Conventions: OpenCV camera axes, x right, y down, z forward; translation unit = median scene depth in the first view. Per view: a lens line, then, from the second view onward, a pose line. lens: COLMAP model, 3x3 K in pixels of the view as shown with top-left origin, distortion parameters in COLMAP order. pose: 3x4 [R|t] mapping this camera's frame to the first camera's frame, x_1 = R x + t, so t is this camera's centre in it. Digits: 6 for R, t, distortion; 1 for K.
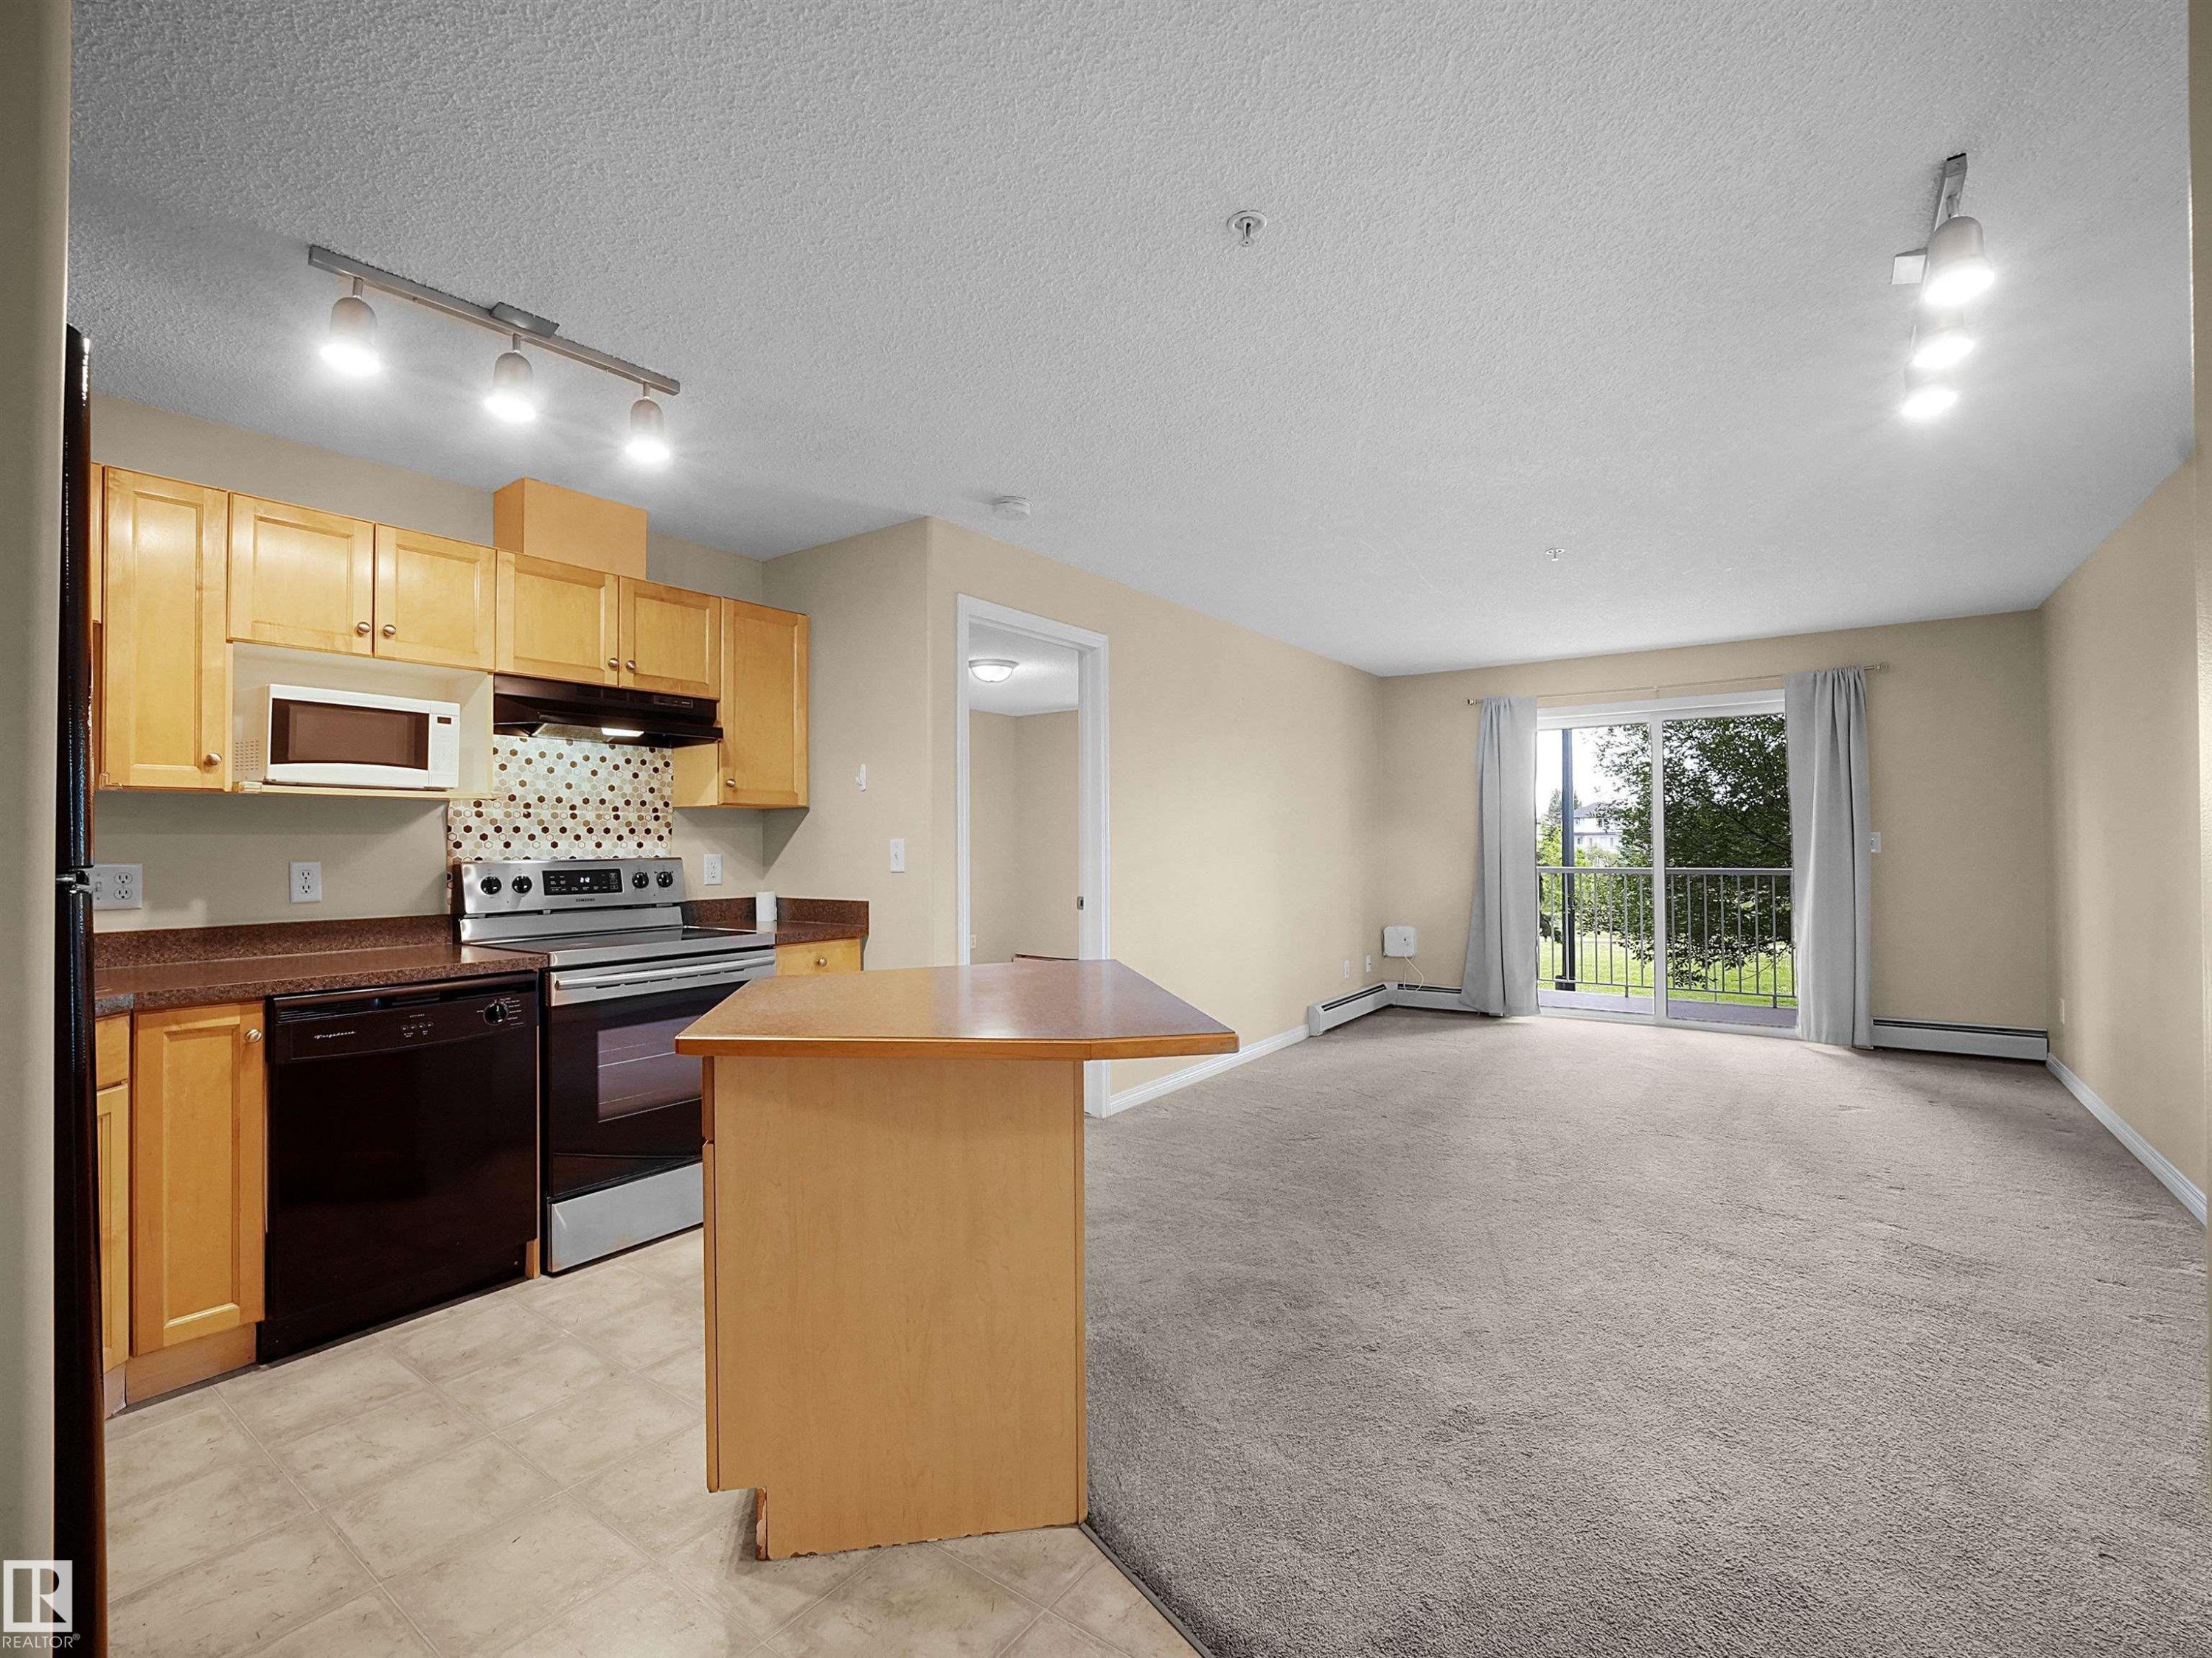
lens RADIAL K [[1013.1, 0, 1104.3], [0, 1013.1, 832.9], [0, 0, 1]] dist [-0.018313, 0.000955]
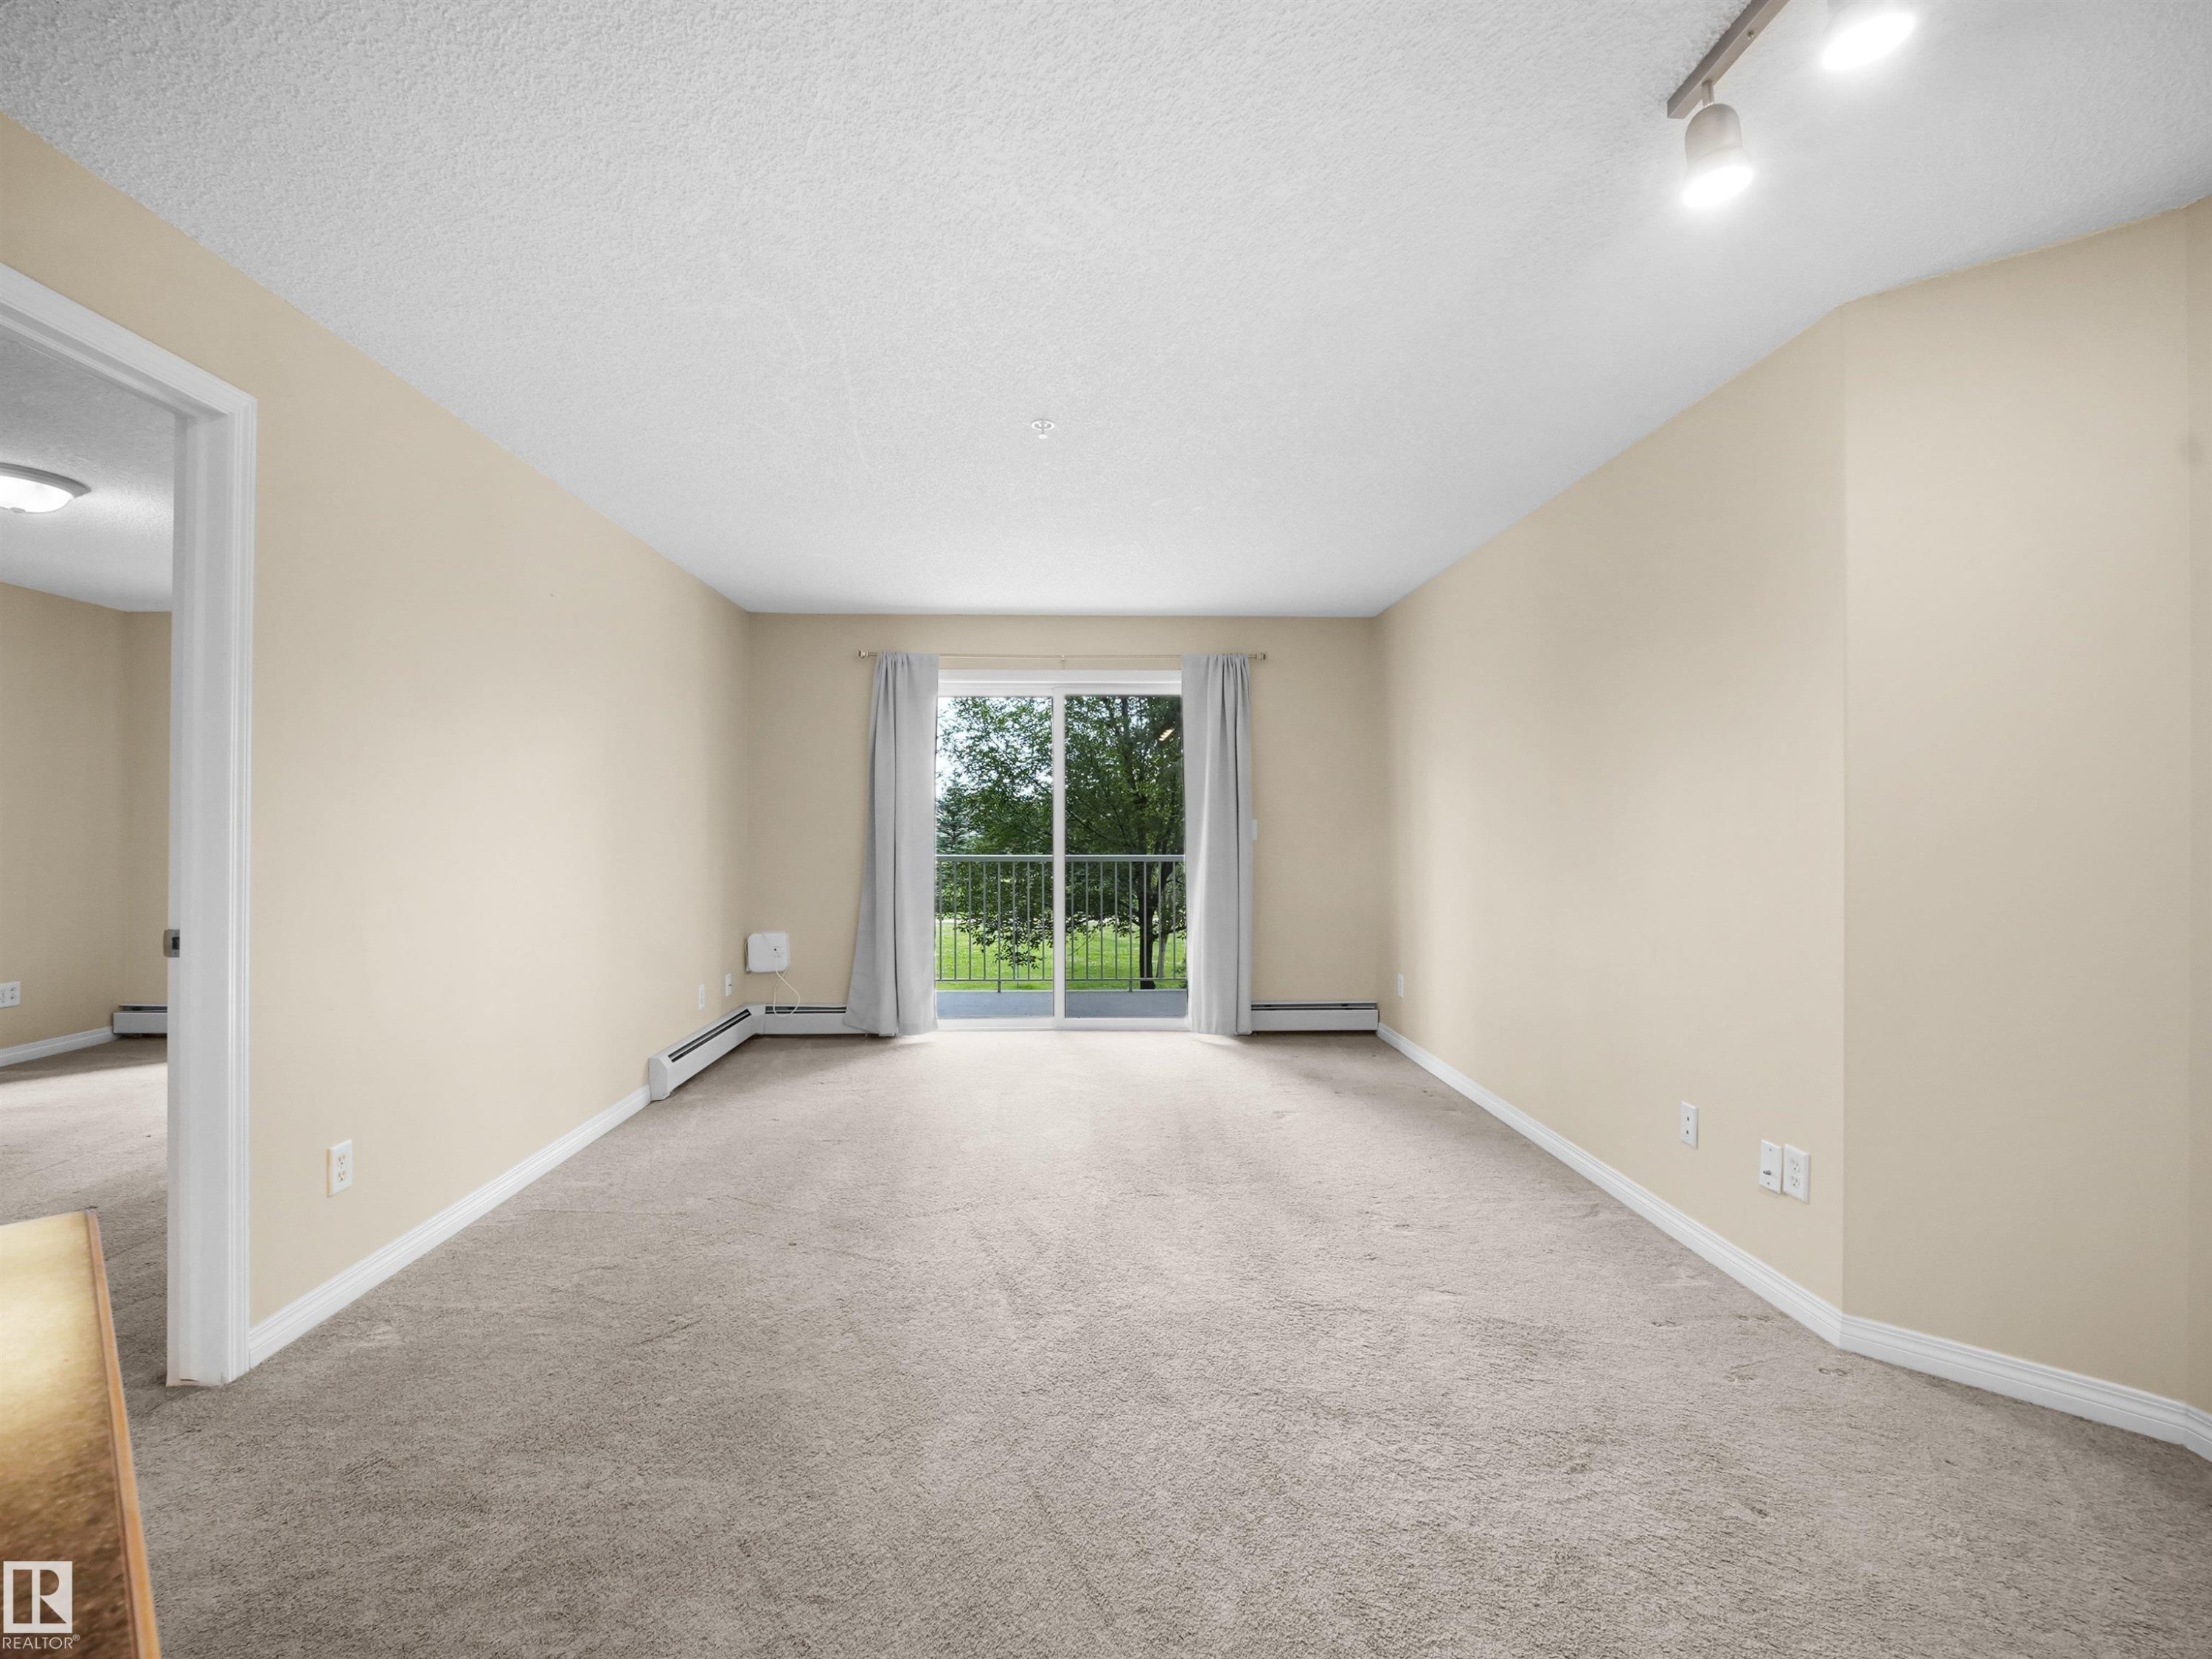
lens RADIAL K [[1013.2, 0, 1104.1], [0, 1013.2, 823.4], [0, 0, 1]] dist [-0.018313, 0.000955]
pose [[0.795015, 0.010473, 0.606499, 0.031664], [-0.013982, 0.999902, 0.001061, 0.005012], [-0.606428, -0.009323, 0.795084, 0.288130]]
